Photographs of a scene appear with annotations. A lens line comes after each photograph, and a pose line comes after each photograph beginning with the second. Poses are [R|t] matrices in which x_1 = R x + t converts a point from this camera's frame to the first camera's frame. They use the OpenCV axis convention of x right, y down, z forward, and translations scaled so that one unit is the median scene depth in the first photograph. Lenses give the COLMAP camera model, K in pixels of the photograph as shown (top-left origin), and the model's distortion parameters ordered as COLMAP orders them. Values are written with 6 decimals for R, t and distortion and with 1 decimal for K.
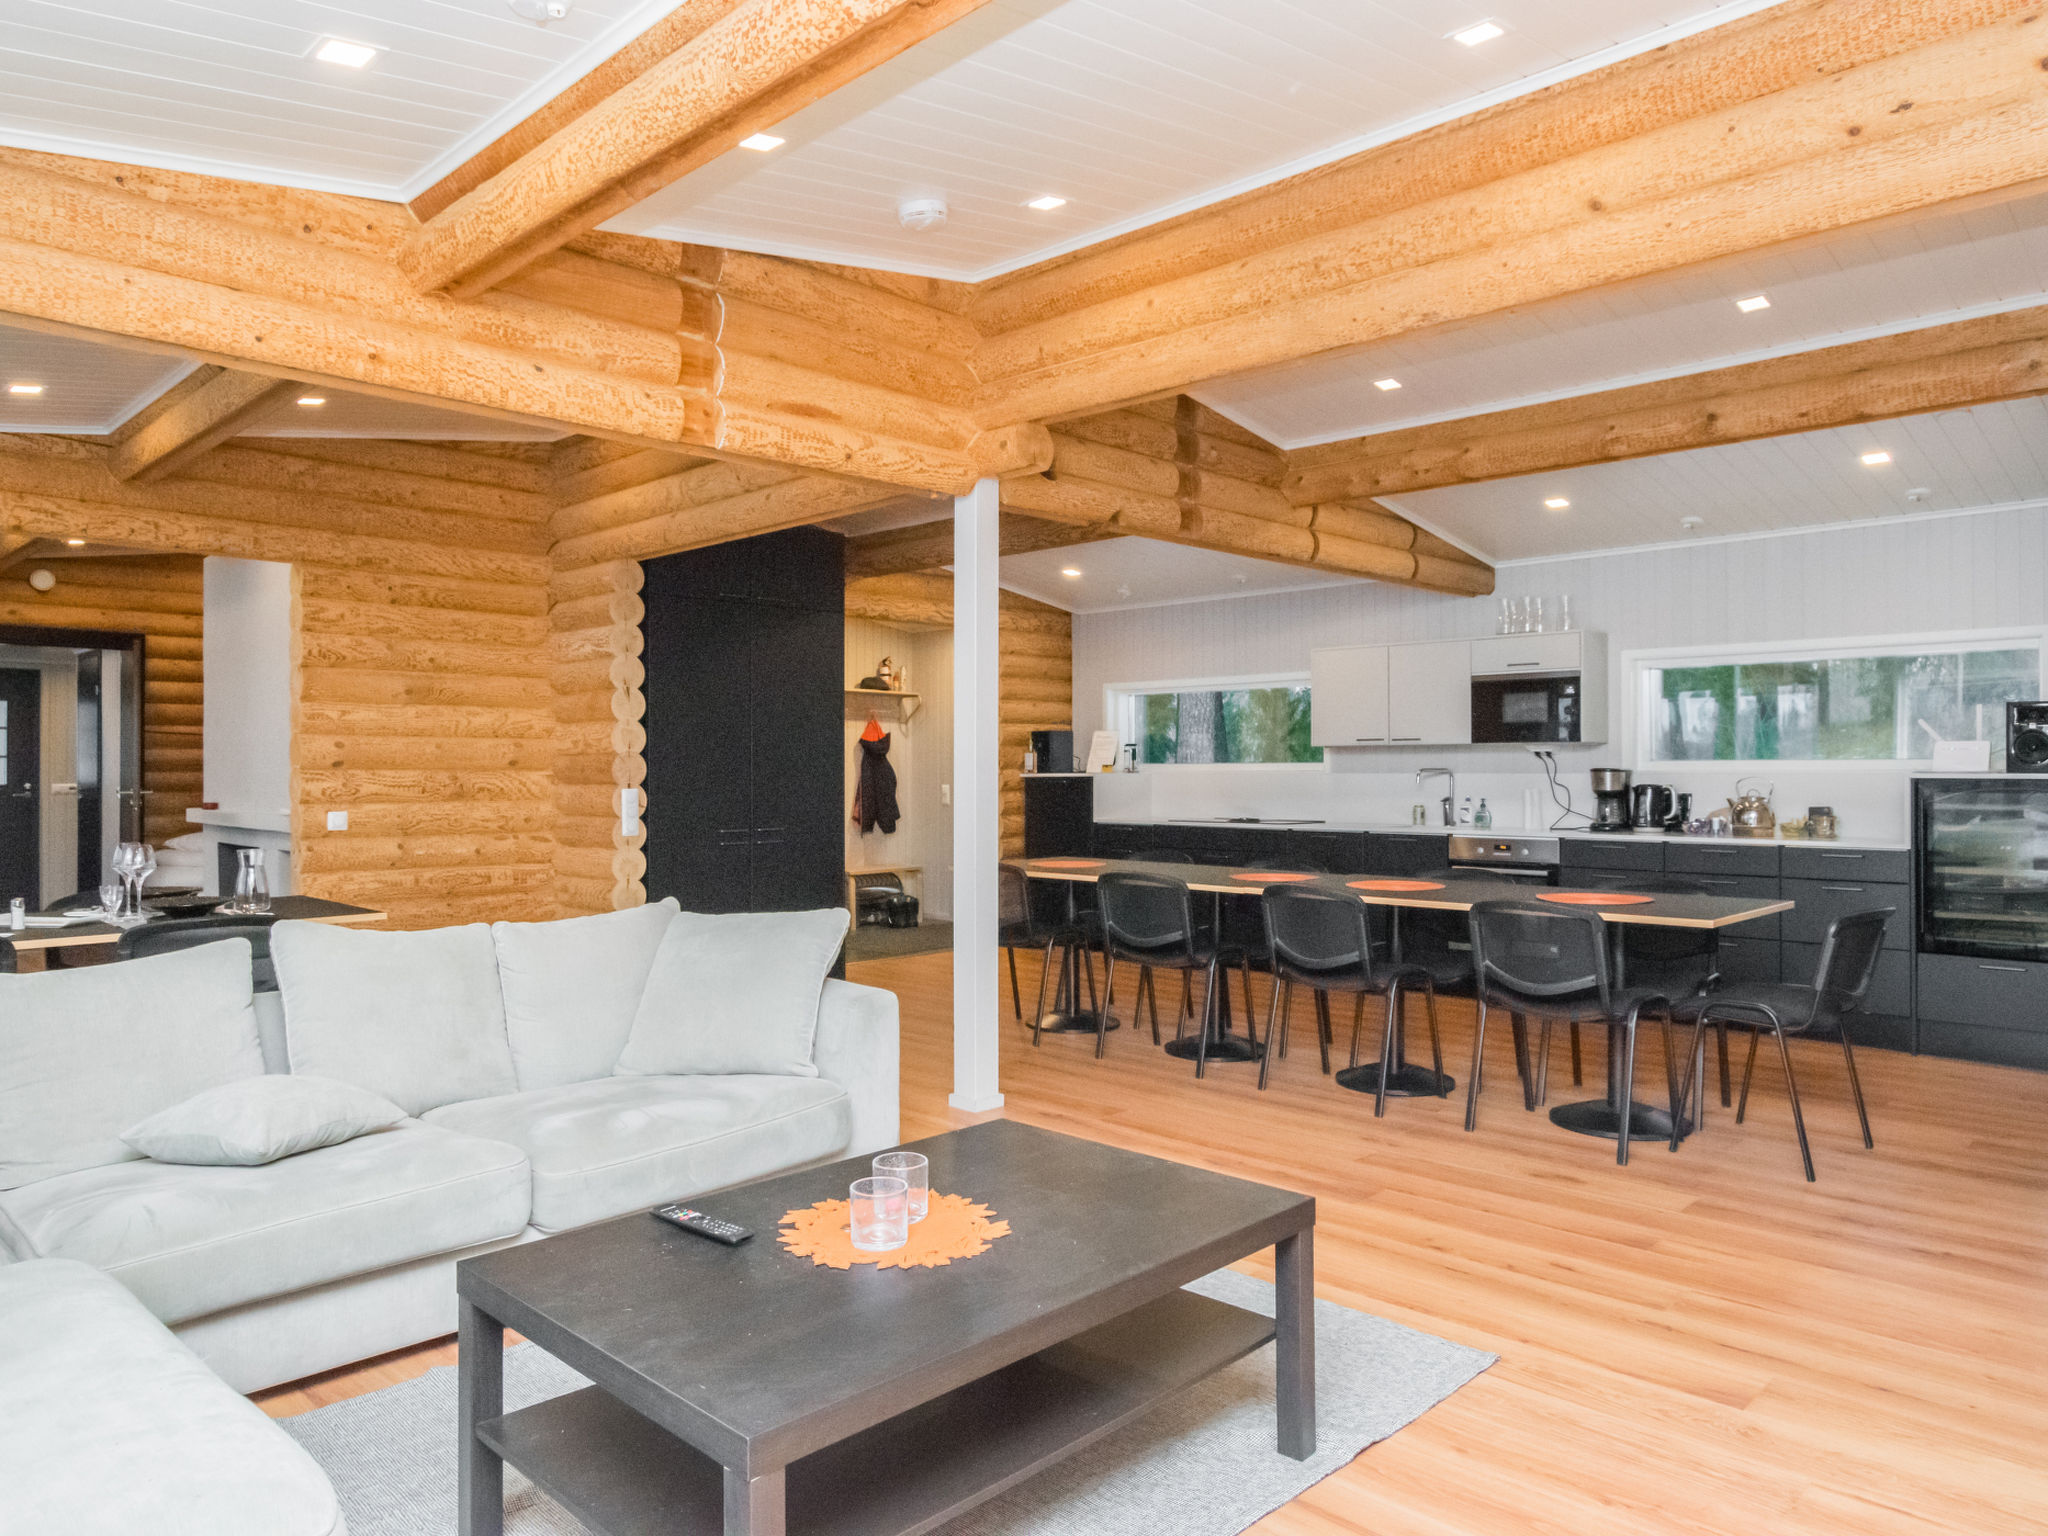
lens RADIAL K [[1367.8, 0, 1041.9], [0, 1367.8, 773.5], [0, 0, 1]] dist [-0.018718, -0.001326]
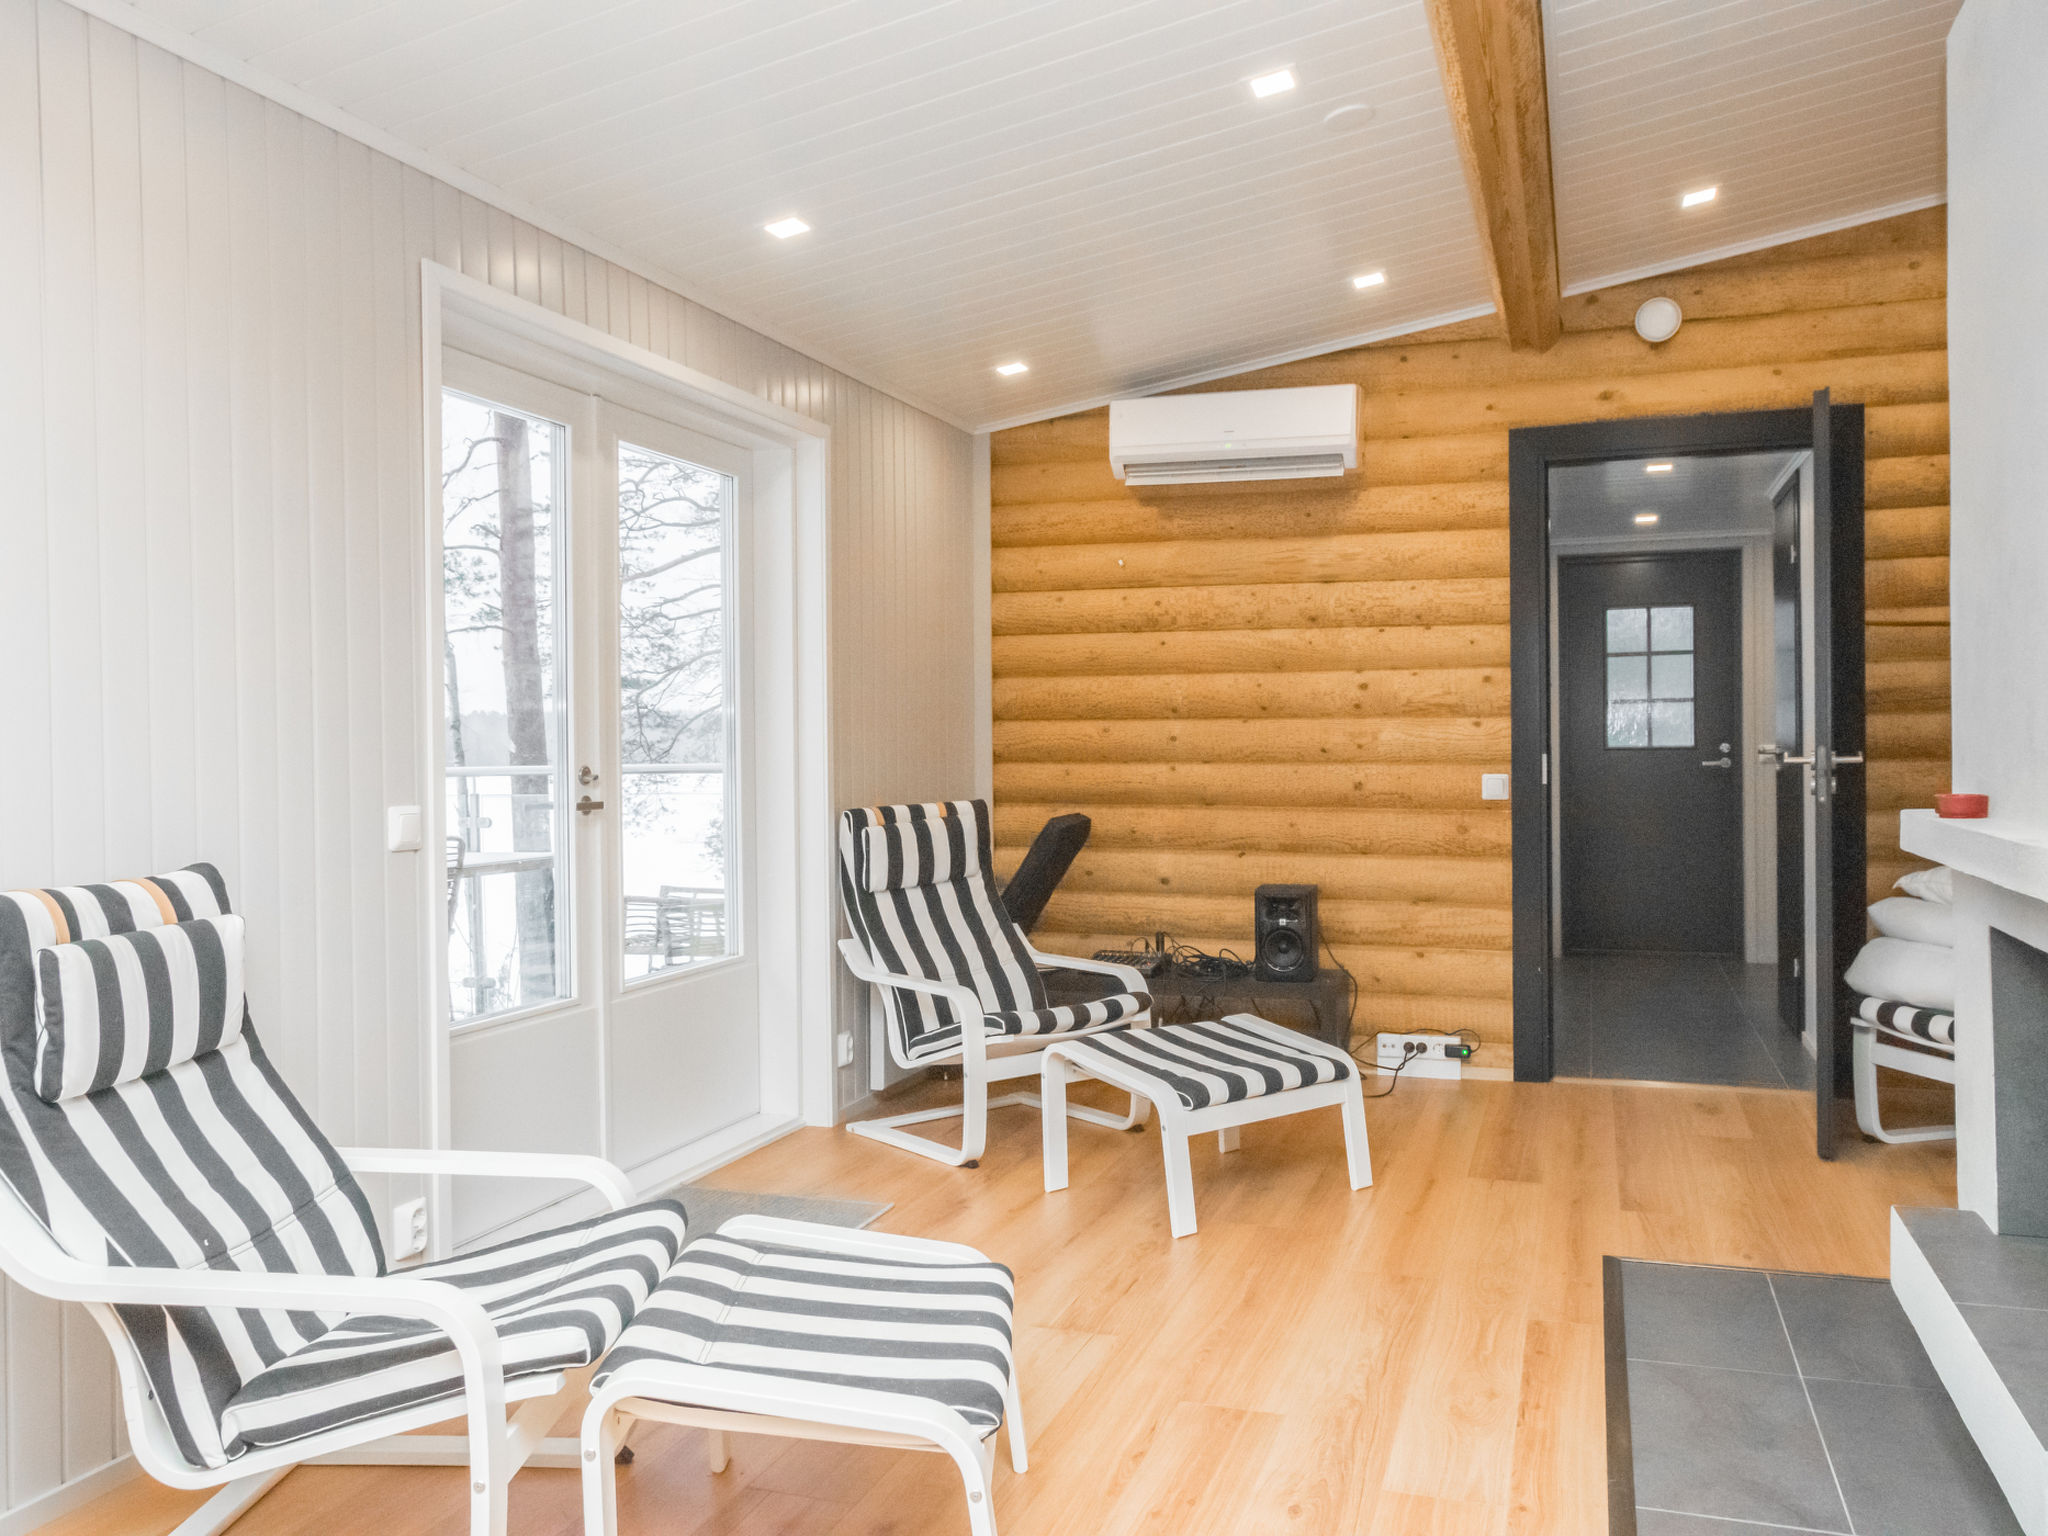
lens RADIAL K [[1681.3, 0, 1024.0], [0, 1681.3, 768.0], [0, 0, 1]] dist [0.001174, 0.000191]
pose [[0.432350, 0.006149, -0.901685, -0.413484], [0.010726, 0.999871, 0.011961, 0.008830], [0.901642, -0.014843, 0.432228, 0.747168]]
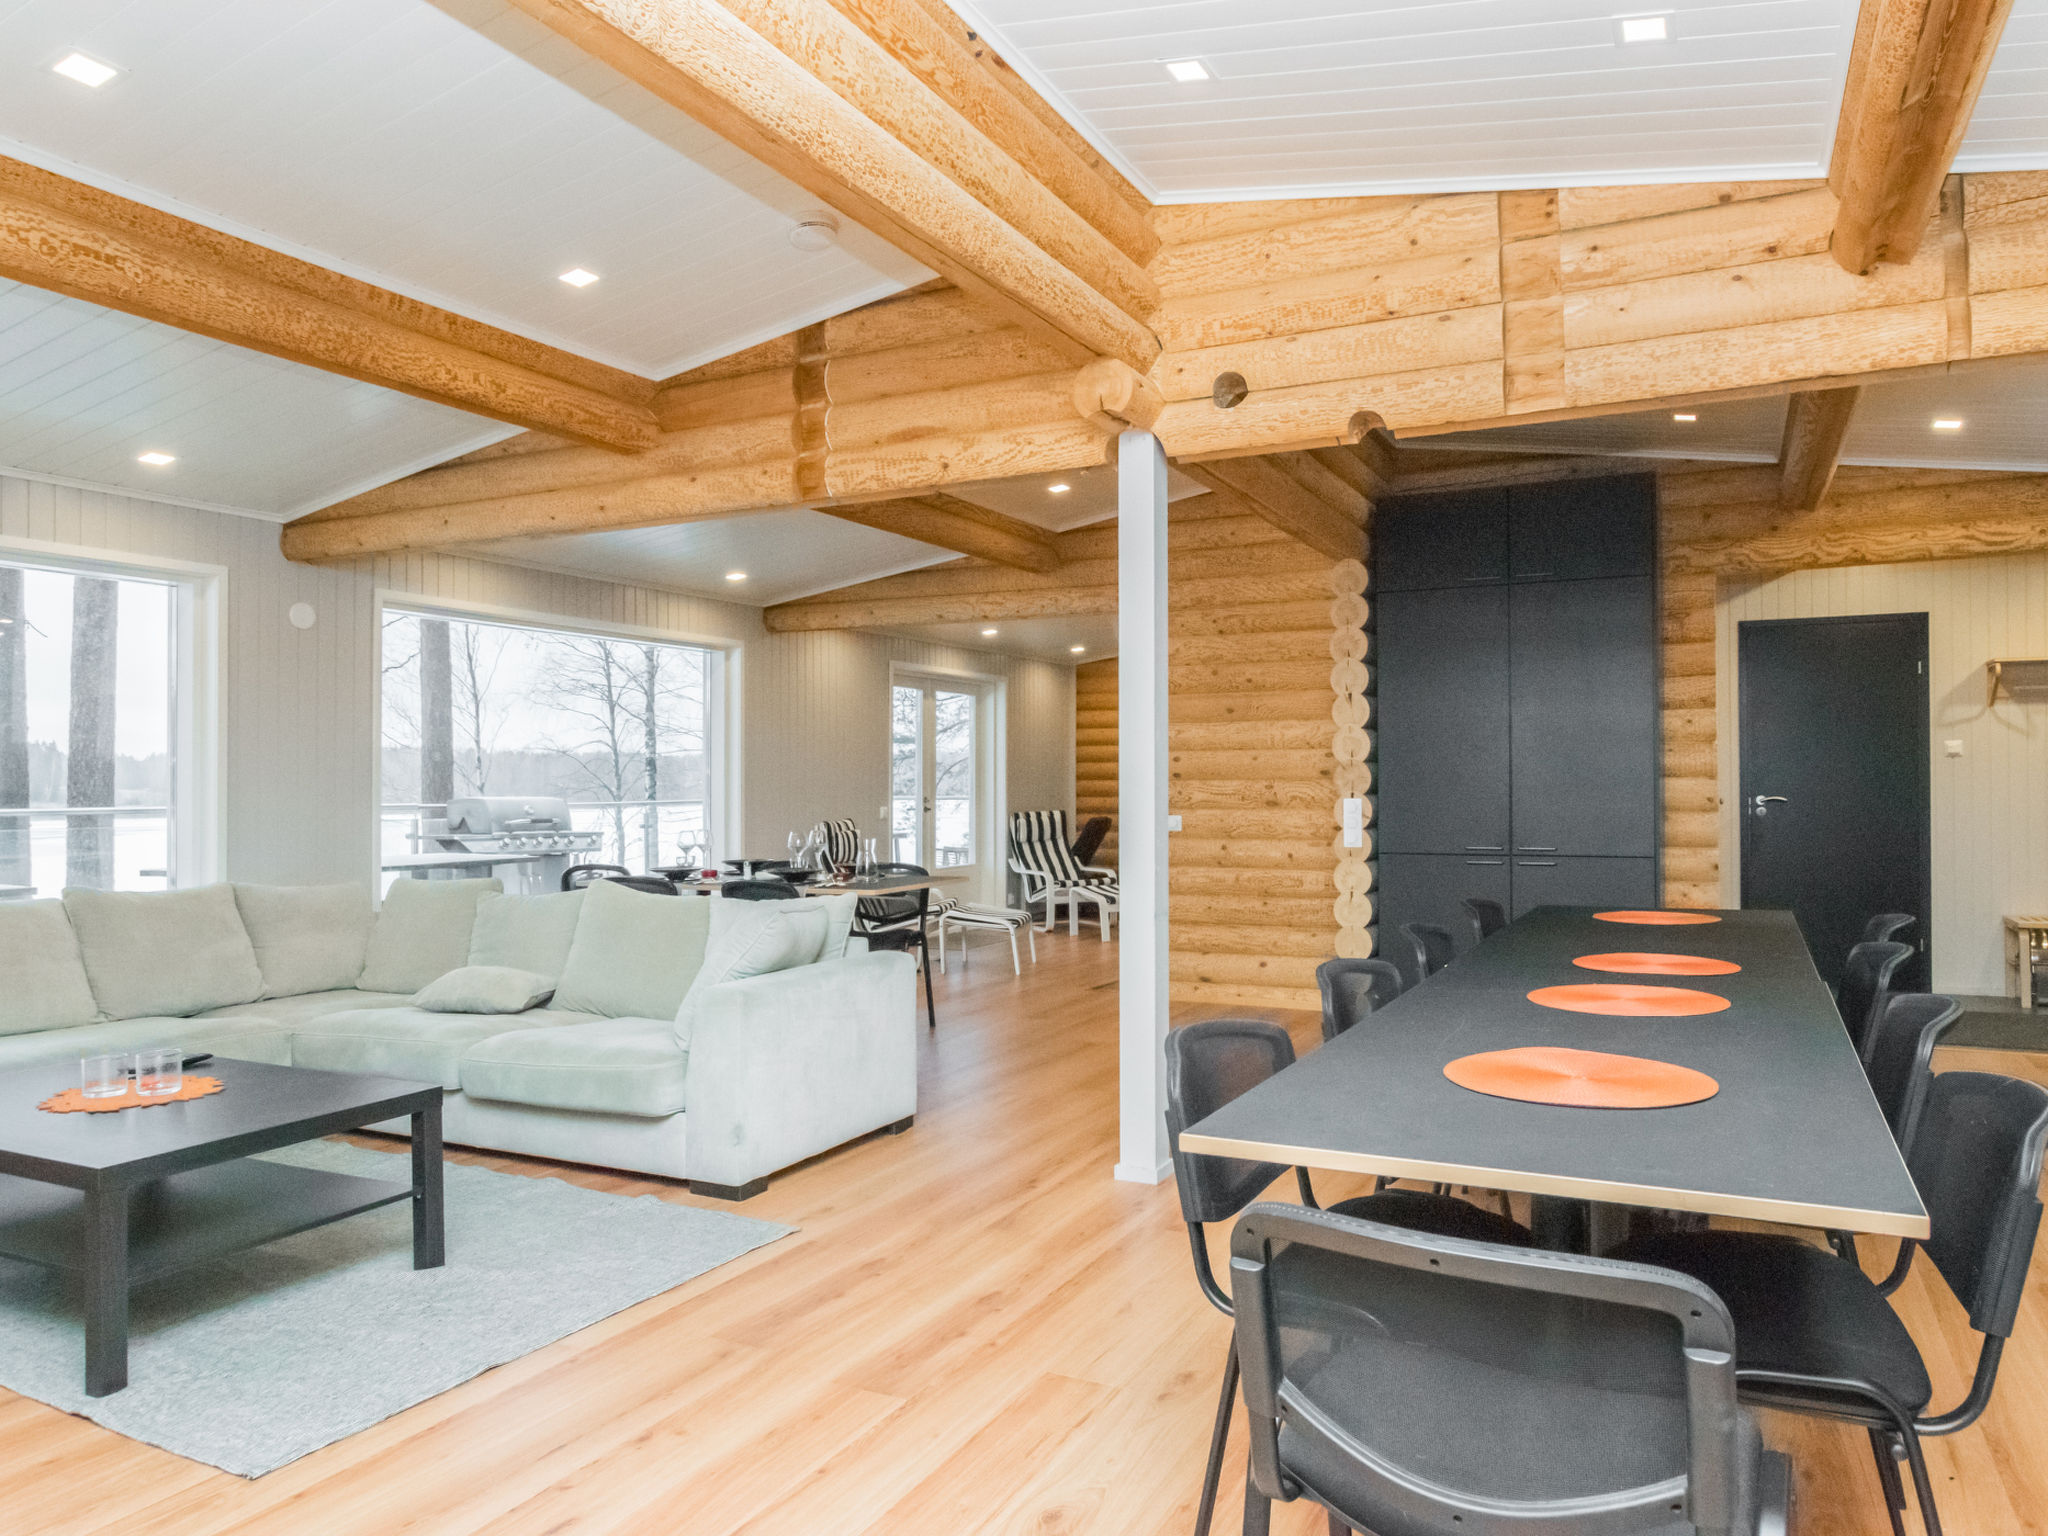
lens RADIAL K [[1327.2, 0, 1031.0], [0, 1327.2, 763.5], [0, 0, 1]] dist [-0.007090, -0.001179]
pose [[0.308625, -0.017666, -0.951020, 0.518253], [0.003229, 0.999841, -0.017525, 0.002322], [0.951178, 0.002338, 0.308633, 0.494596]]
